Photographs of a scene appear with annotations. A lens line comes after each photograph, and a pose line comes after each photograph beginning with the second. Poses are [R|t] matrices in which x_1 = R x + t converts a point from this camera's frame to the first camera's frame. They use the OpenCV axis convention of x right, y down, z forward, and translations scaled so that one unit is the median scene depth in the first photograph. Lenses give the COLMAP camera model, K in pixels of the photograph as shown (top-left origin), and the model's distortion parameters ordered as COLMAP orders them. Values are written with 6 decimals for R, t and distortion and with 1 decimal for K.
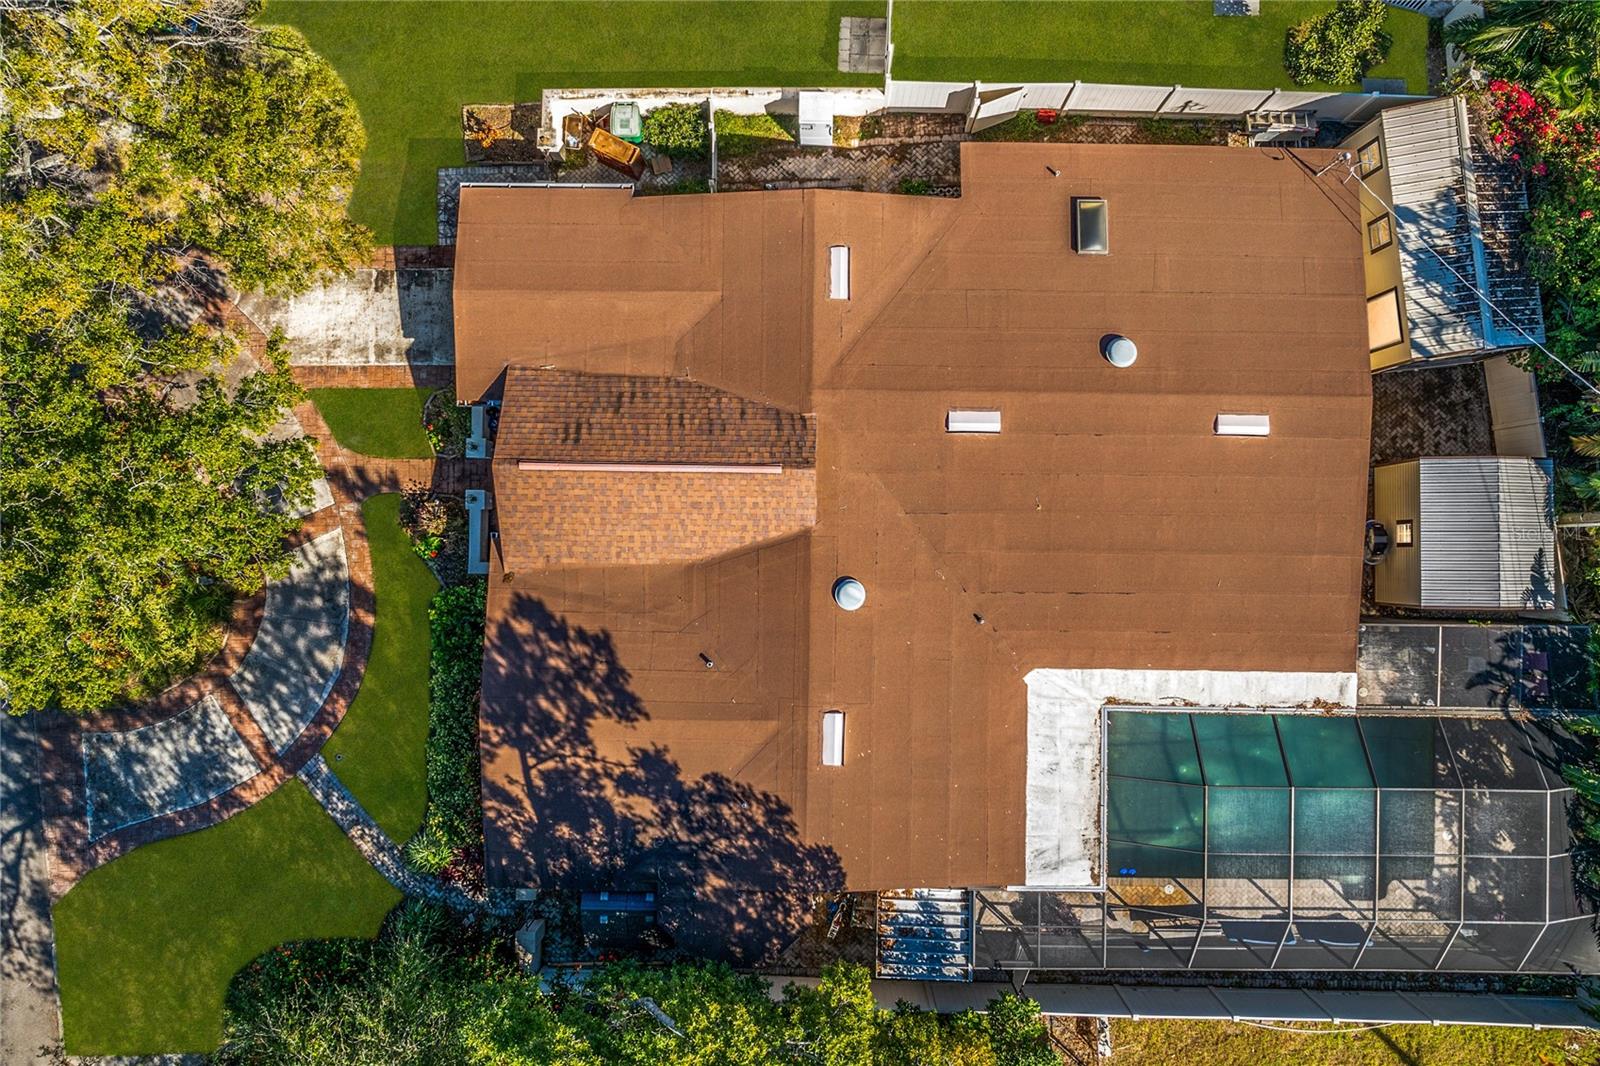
lens RADIAL K [[1129.3, 0, 800.0], [0, 1129.3, 533.0], [0, 0, 1]] dist [-0.026107, -0.021651]
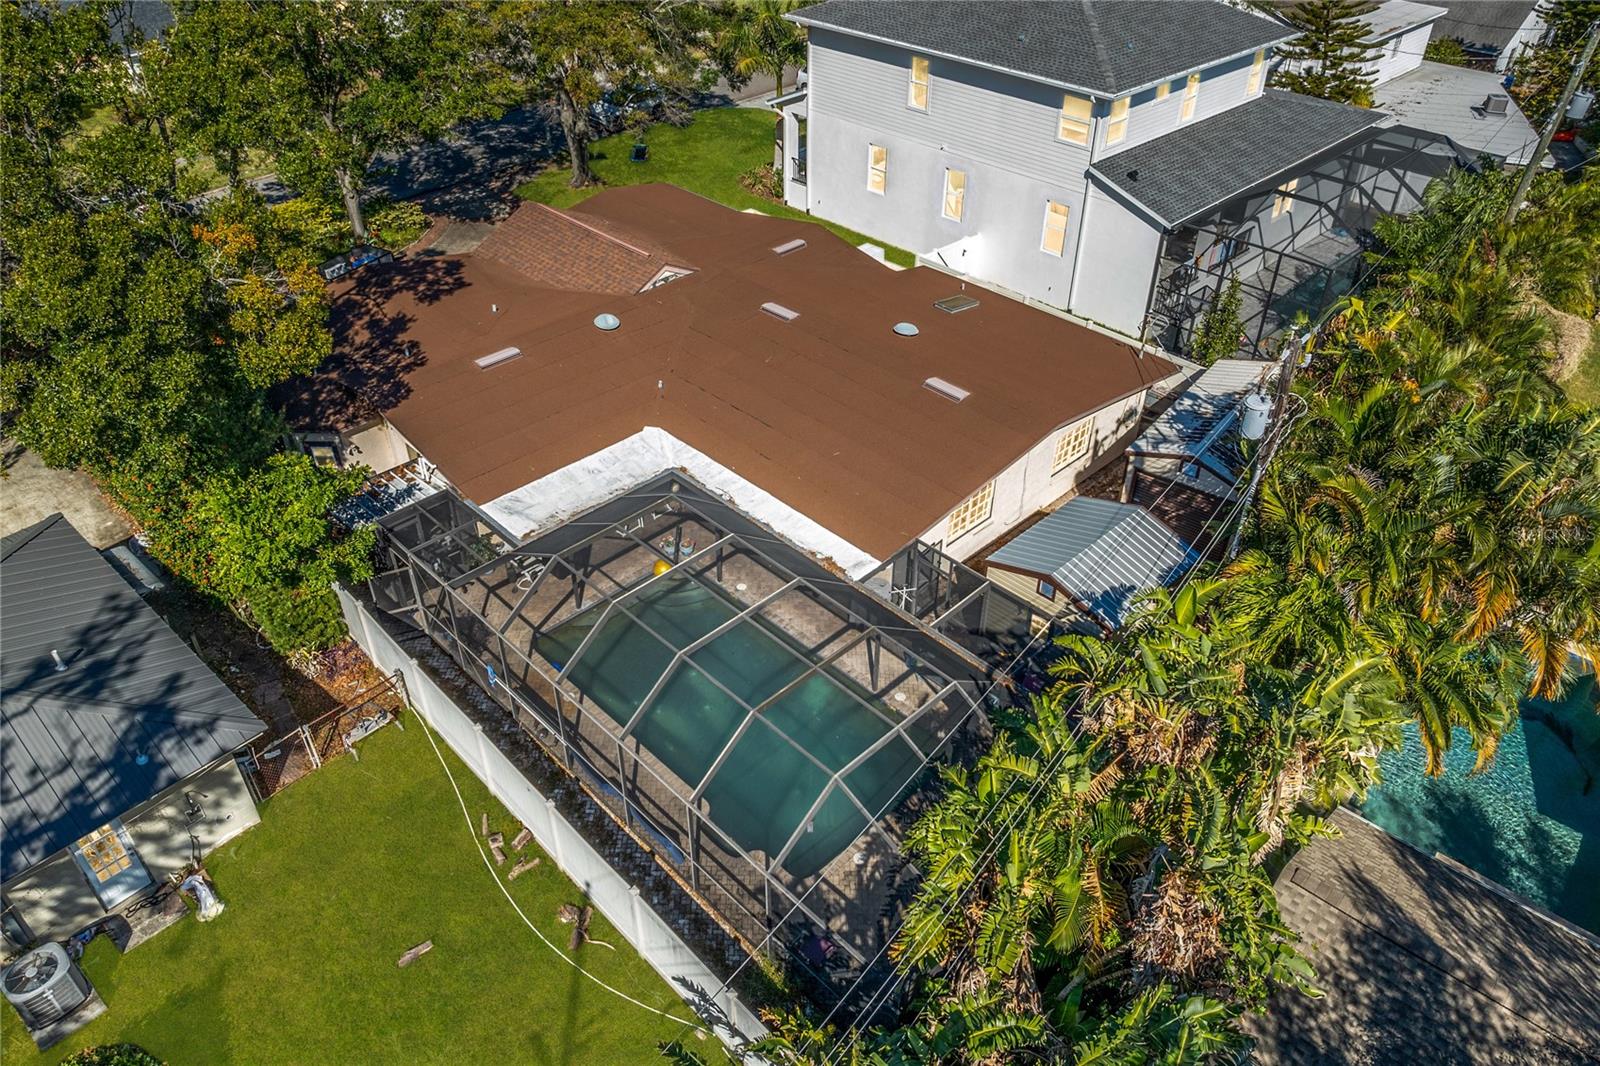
lens RADIAL K [[1101.4, 0, 800.0], [0, 1101.4, 533.0], [0, 0, 1]] dist [0.001805, -0.000813]
pose [[0.711211, 0.441375, -0.547144, 0.932389], [-0.702978, 0.446698, -0.553428, 0.658637], [0.000139, 0.778235, 0.627973, 0.419274]]
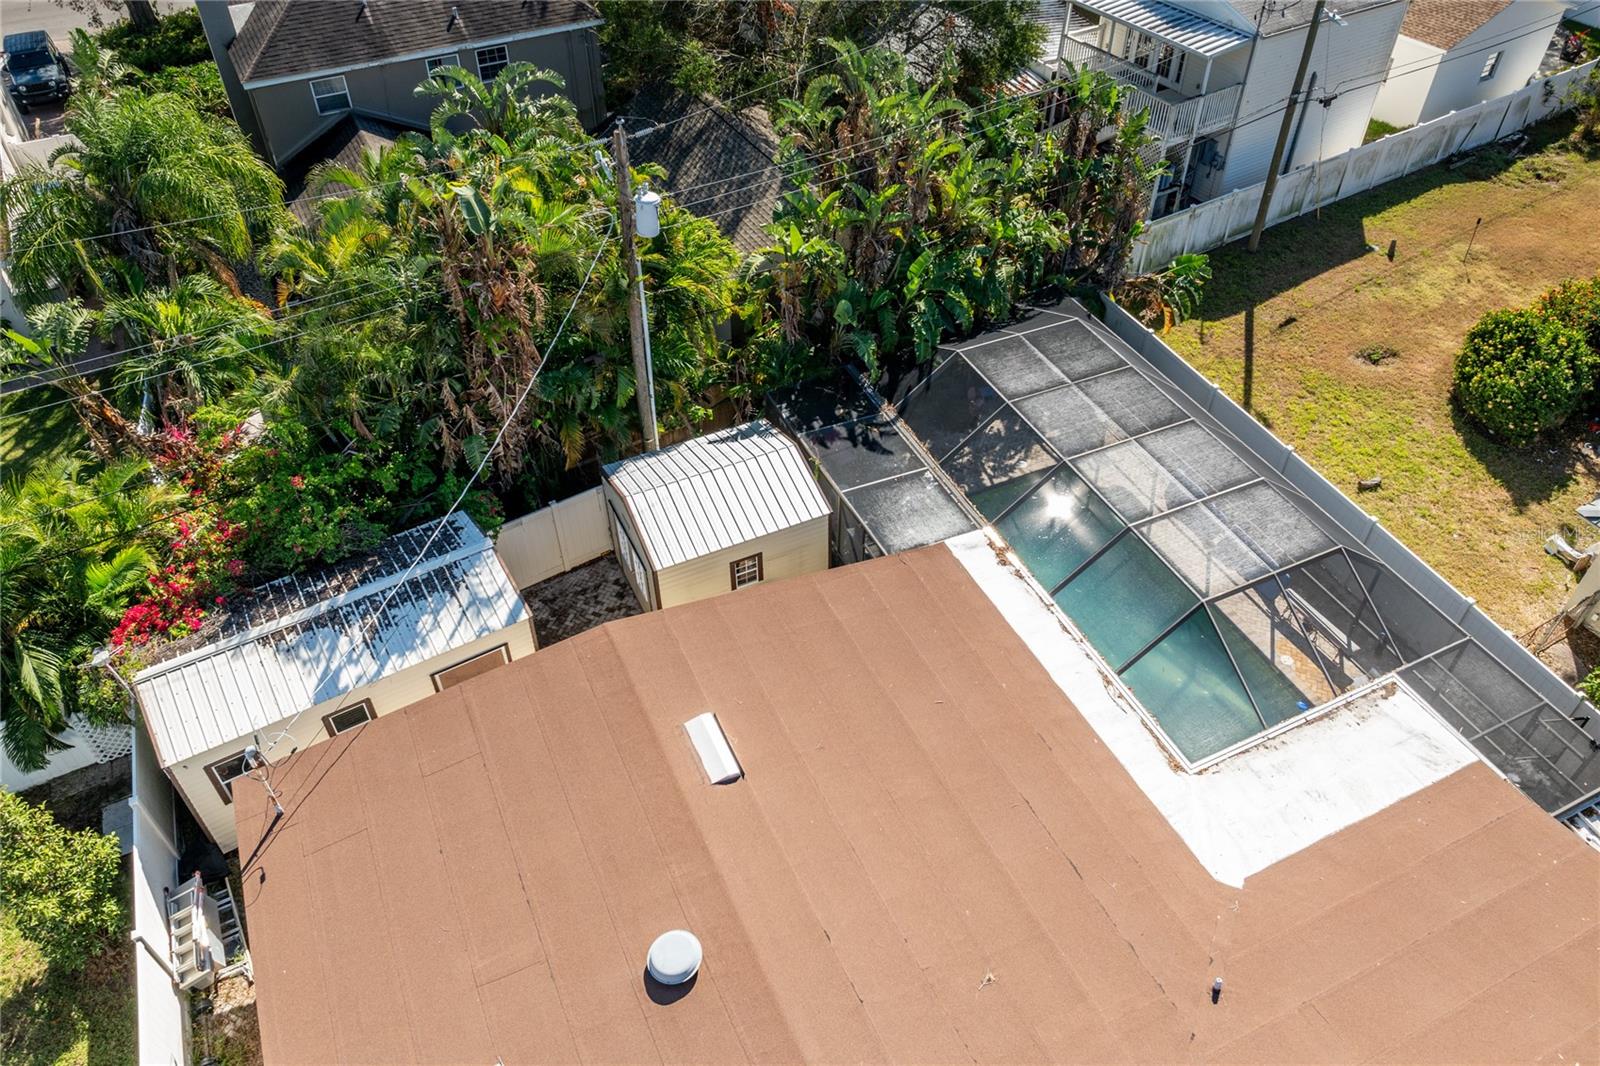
lens RADIAL K [[1129.3, 0, 800.0], [0, 1129.3, 533.0], [0, 0, 1]] dist [-0.026107, -0.021651]
pose [[-0.433251, -0.604374, 0.668600, 0.016916], [0.901232, -0.283381, 0.327836, -0.223184], [-0.008668, 0.744599, 0.667456, 0.471423]]
